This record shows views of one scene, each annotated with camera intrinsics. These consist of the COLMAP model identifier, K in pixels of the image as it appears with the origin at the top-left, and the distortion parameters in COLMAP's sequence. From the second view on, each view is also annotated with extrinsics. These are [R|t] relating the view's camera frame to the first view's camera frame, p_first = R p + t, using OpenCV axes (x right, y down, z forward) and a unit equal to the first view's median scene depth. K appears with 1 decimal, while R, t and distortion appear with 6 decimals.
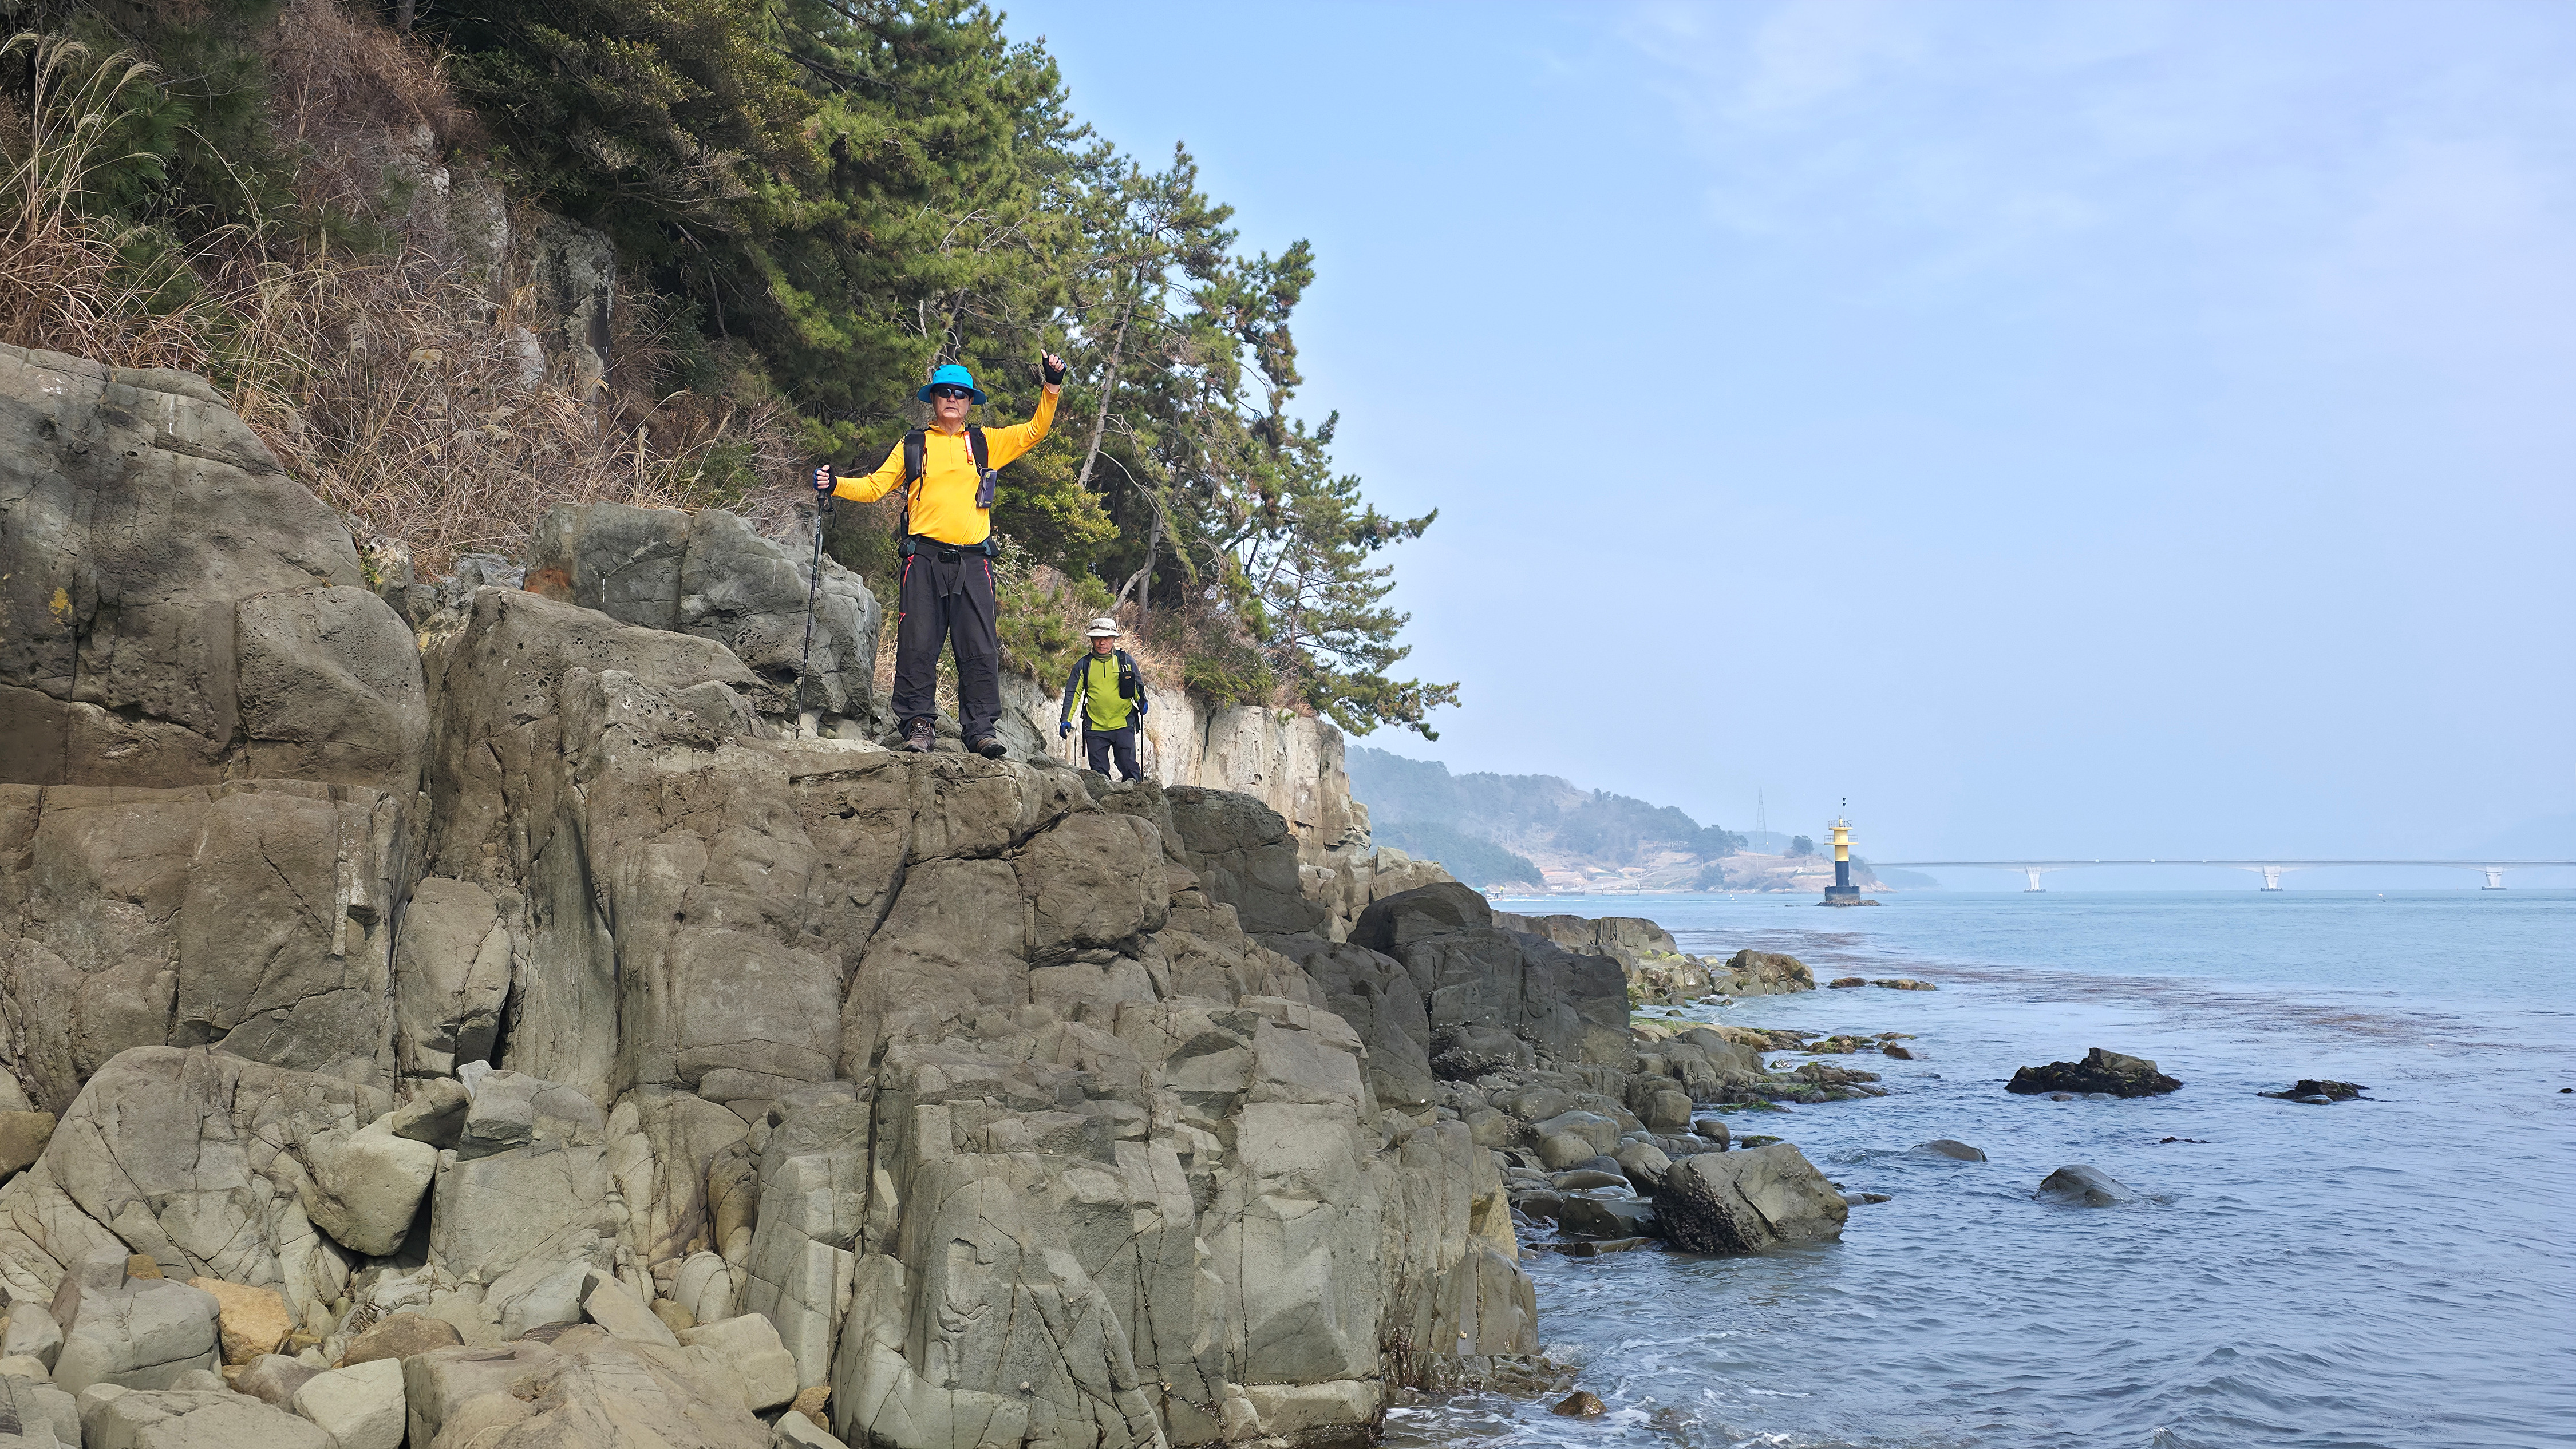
lens RADIAL K [[2397.7, 0, 1268.2], [0, 2397.7, 729.9], [0, 0, 1]] dist [0.114533, -0.222675]
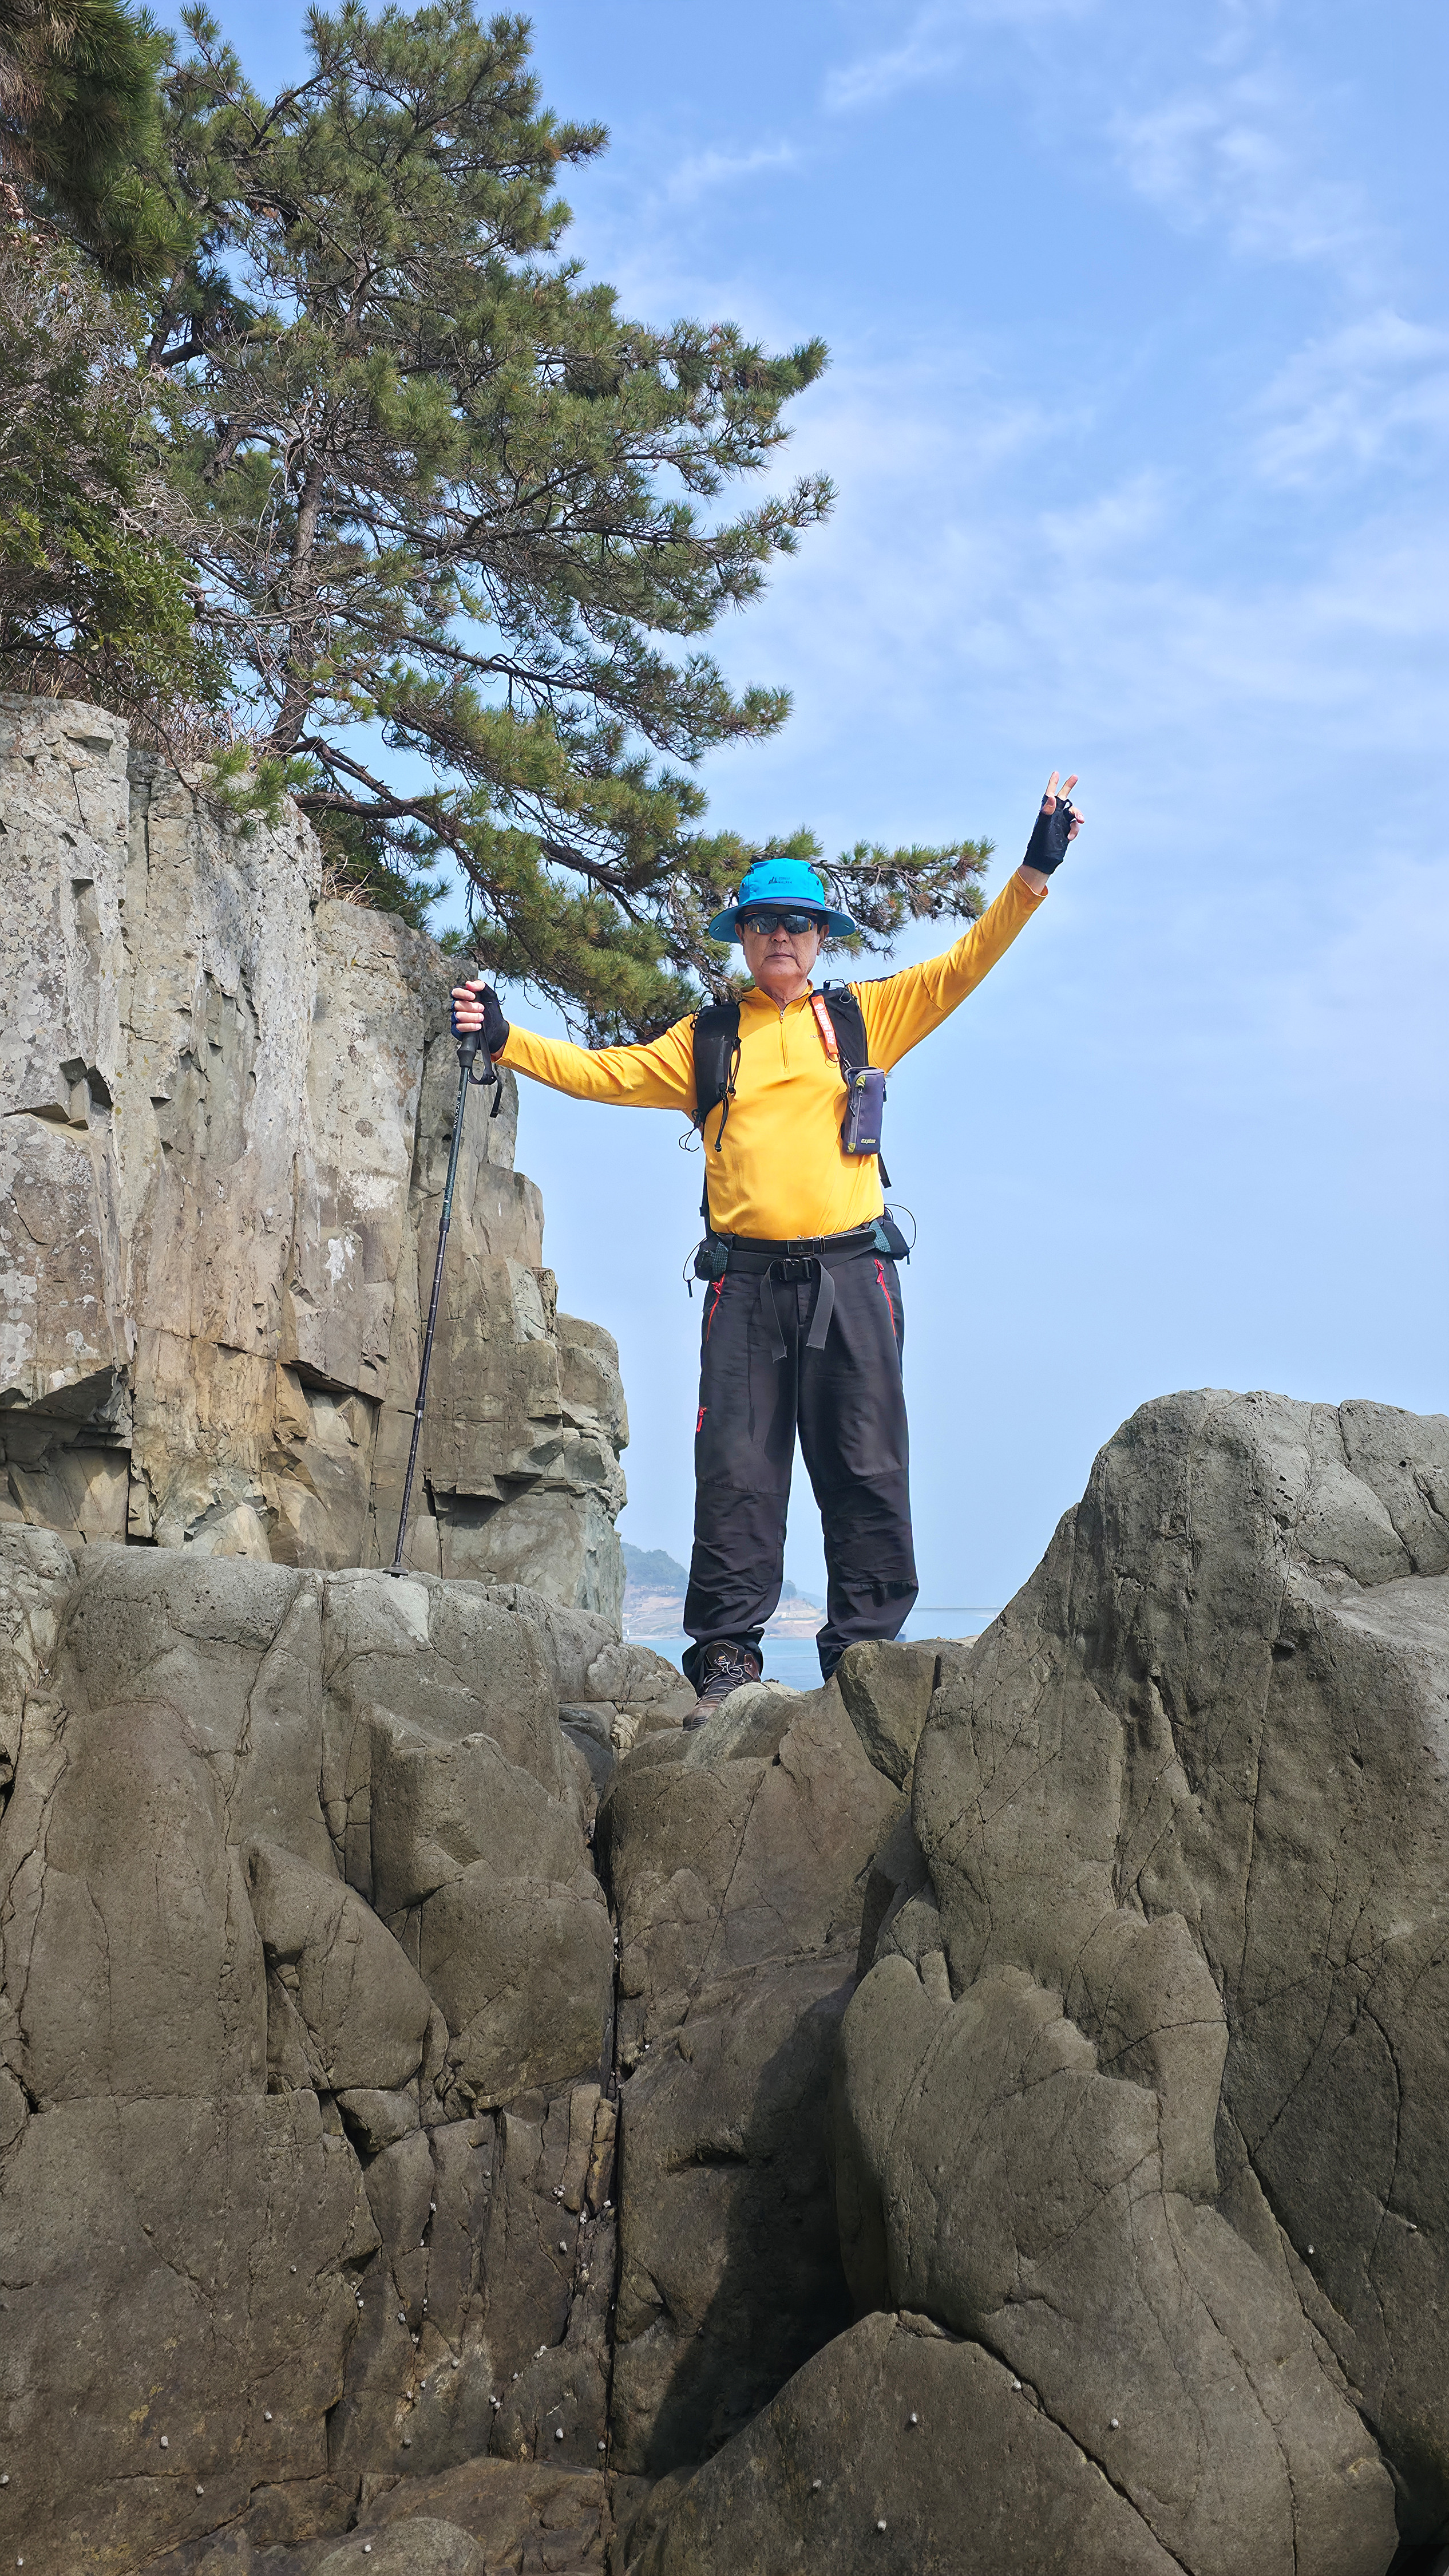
lens RADIAL K [[2397.7, 0, 724.5], [0, 2397.7, 1288.0], [0, 0, 1]] dist [0.114533, -0.222675]
pose [[0.982003, 0.033123, 0.185939, 0.048025], [-0.020616, 0.997418, -0.068799, 0.234023], [-0.187737, 0.063727, 0.980150, 4.182237]]
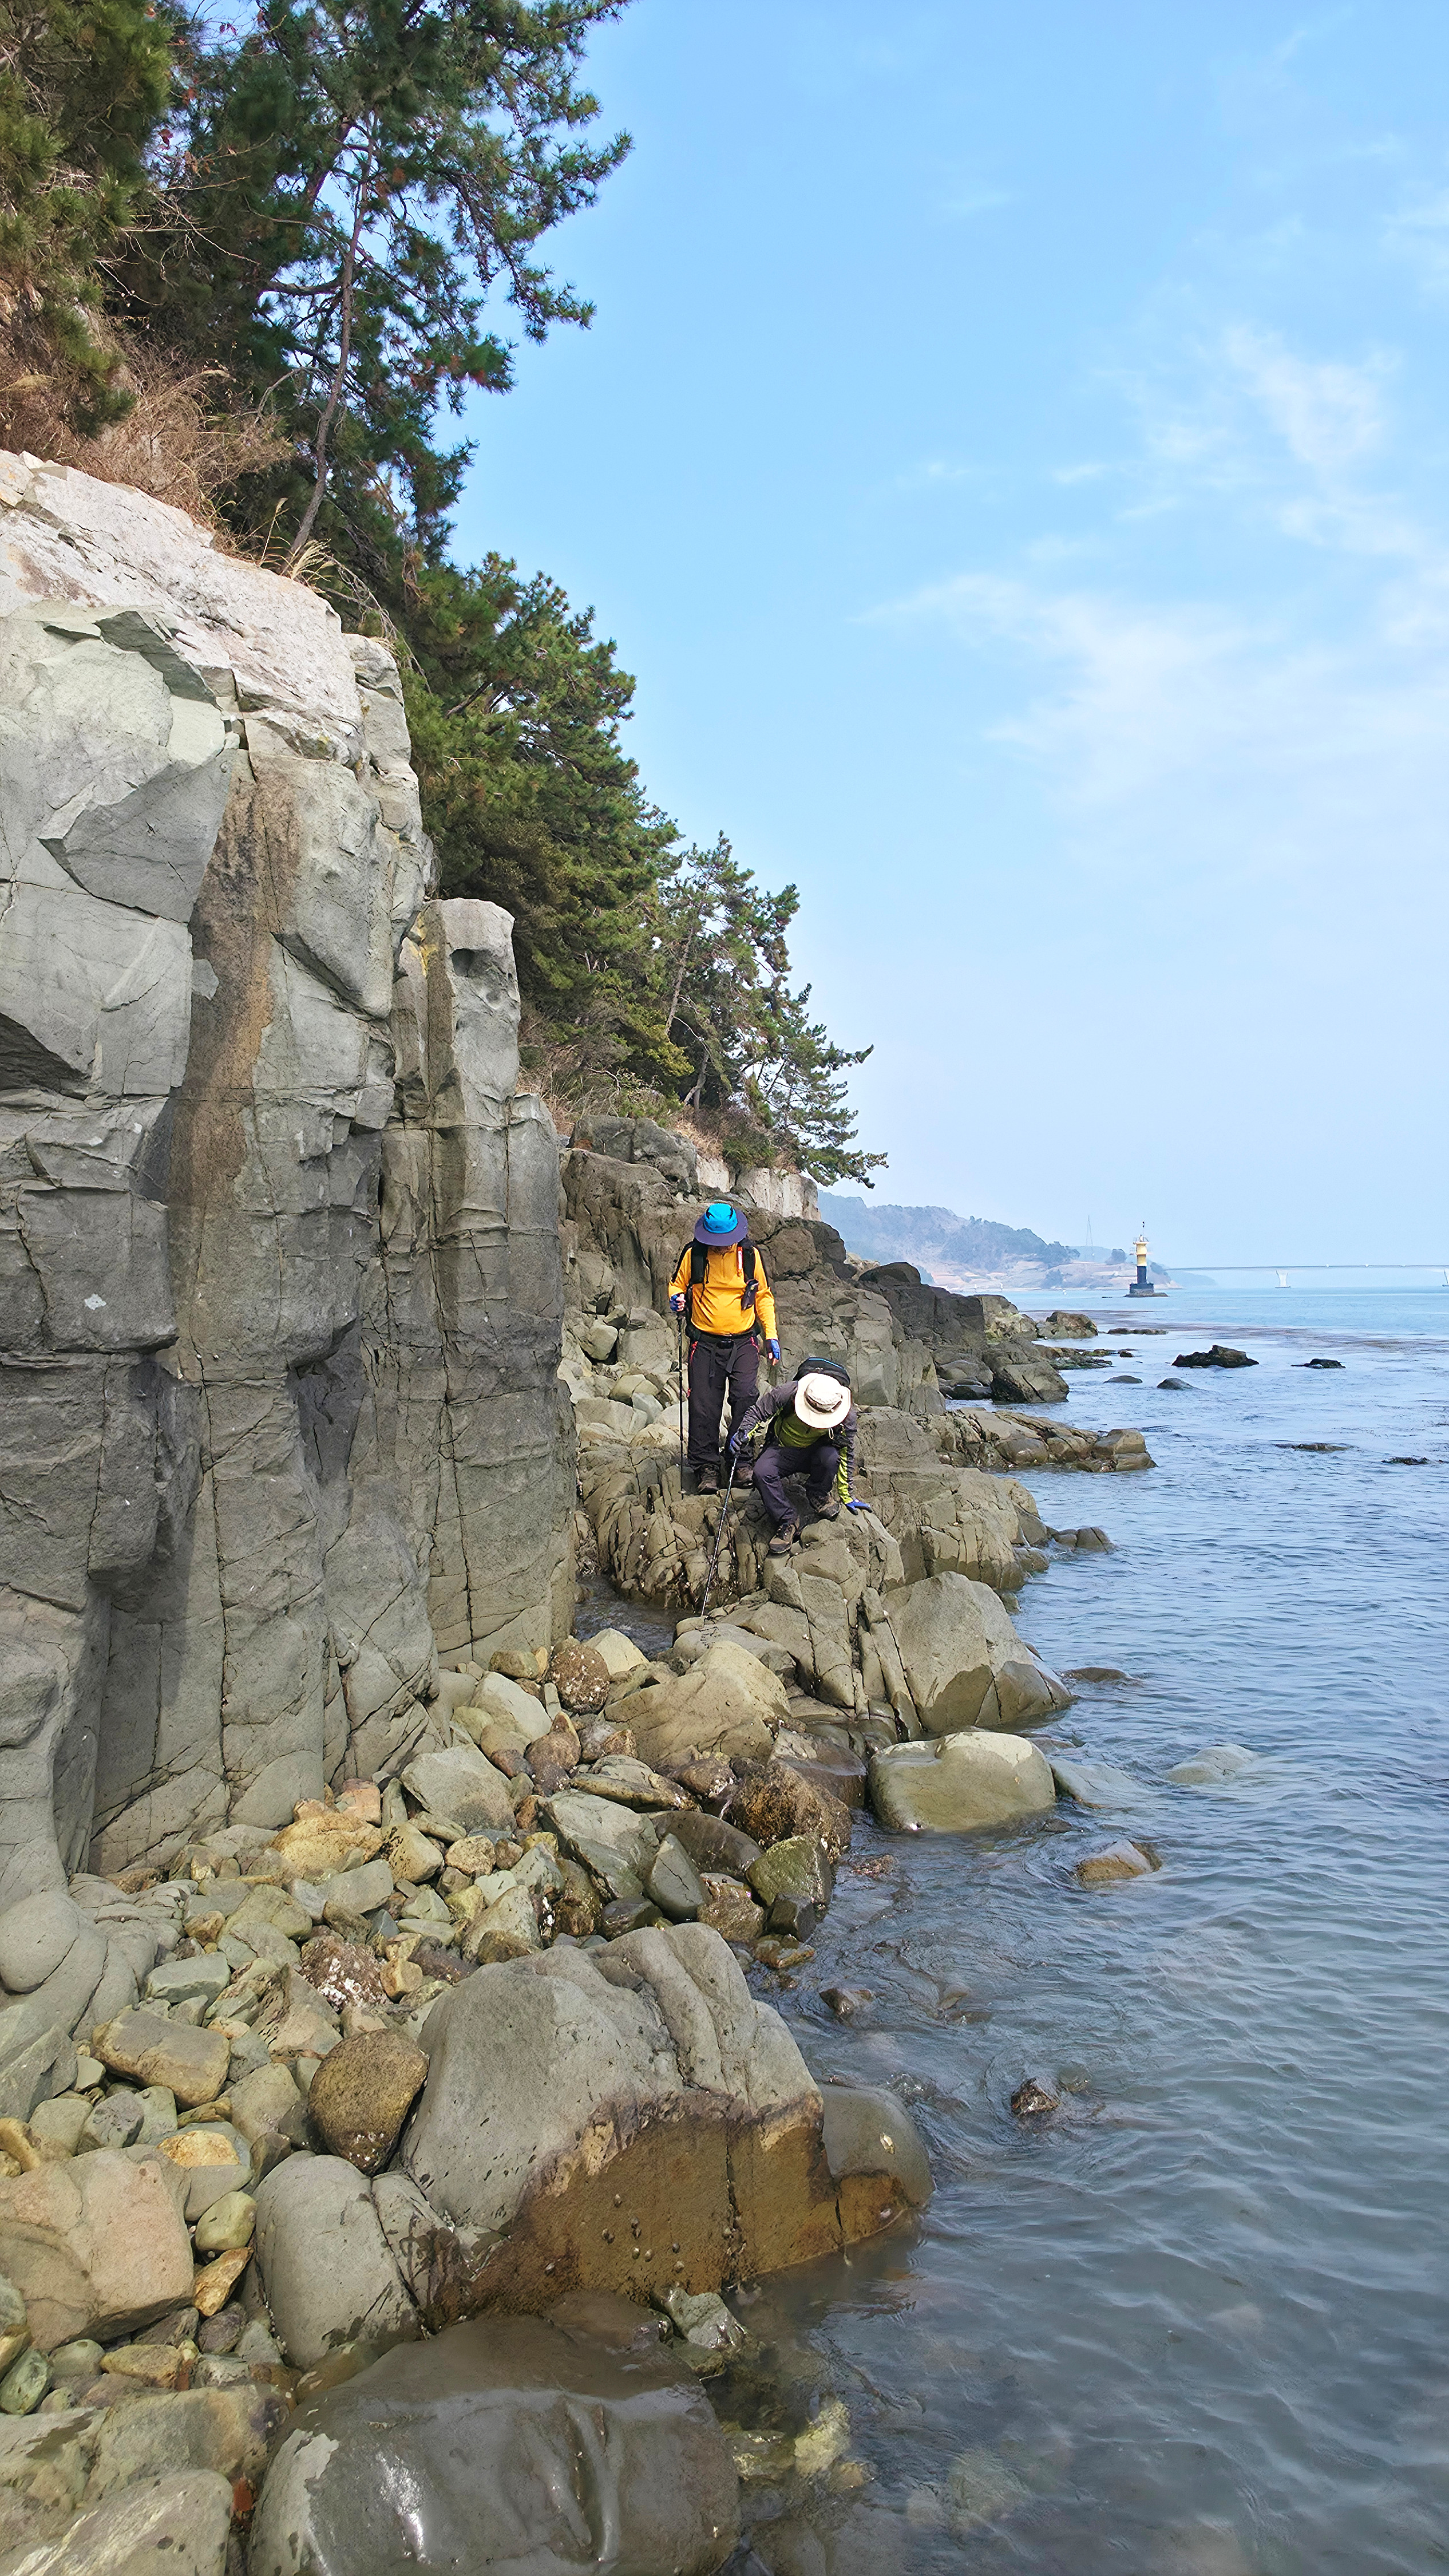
lens RADIAL K [[1749.2, 0, 737.6], [0, 1749.2, 1255.2], [0, 0, 1]] dist [-0.004656, -0.001458]
pose [[0.999987, -0.004540, 0.002483, -0.141704], [0.004420, 0.998920, 0.046259, -0.029762], [-0.002690, -0.046248, 0.998926, -1.069870]]
